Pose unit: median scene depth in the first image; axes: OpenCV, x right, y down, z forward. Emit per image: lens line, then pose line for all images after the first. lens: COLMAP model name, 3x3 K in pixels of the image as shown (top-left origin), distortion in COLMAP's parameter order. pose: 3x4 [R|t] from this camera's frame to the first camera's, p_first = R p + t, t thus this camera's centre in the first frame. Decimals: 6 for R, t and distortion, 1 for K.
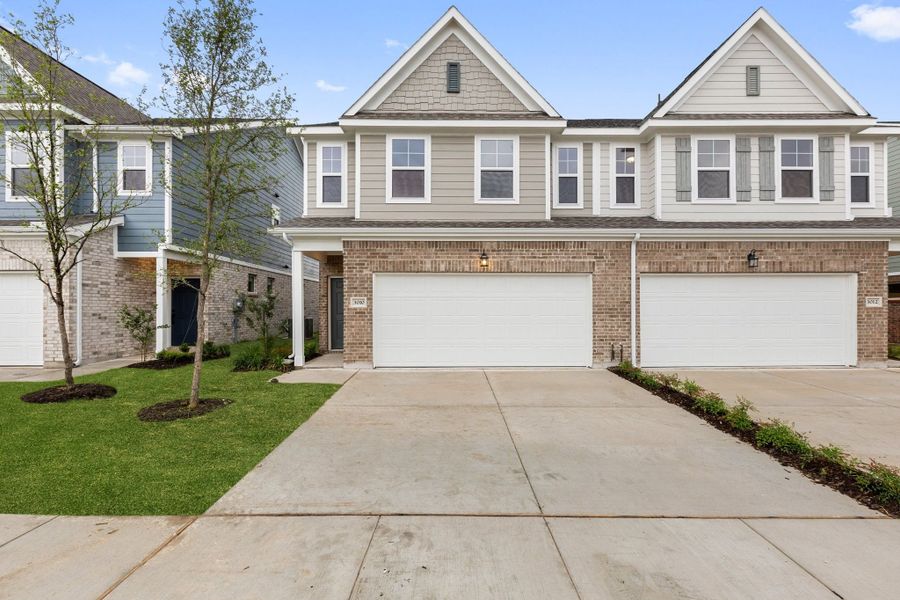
lens RADIAL K [[454.9, 0, 468.9], [0, 454.9, 314.1], [0, 0, 1]] dist [-0.000041, -0.000014]
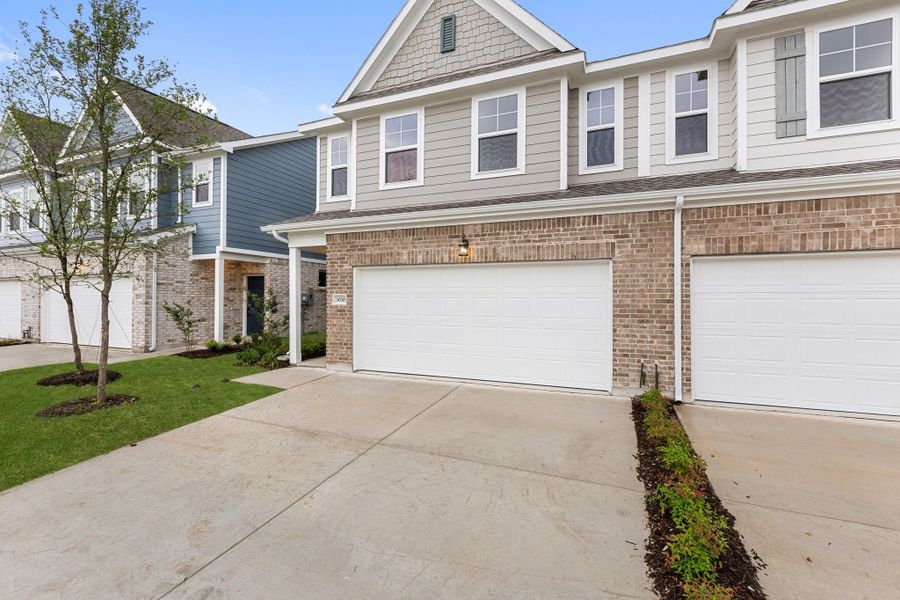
lens RADIAL K [[444.9, 0, 434.0], [0, 444.9, 299.3], [0, 0, 1]] dist [0.001329, -0.000288]
pose [[0.897119, 0.004232, -0.441768, 0.316676], [-0.007951, 0.999947, -0.006567, -0.020684], [0.441717, 0.009404, 0.897105, 0.254157]]
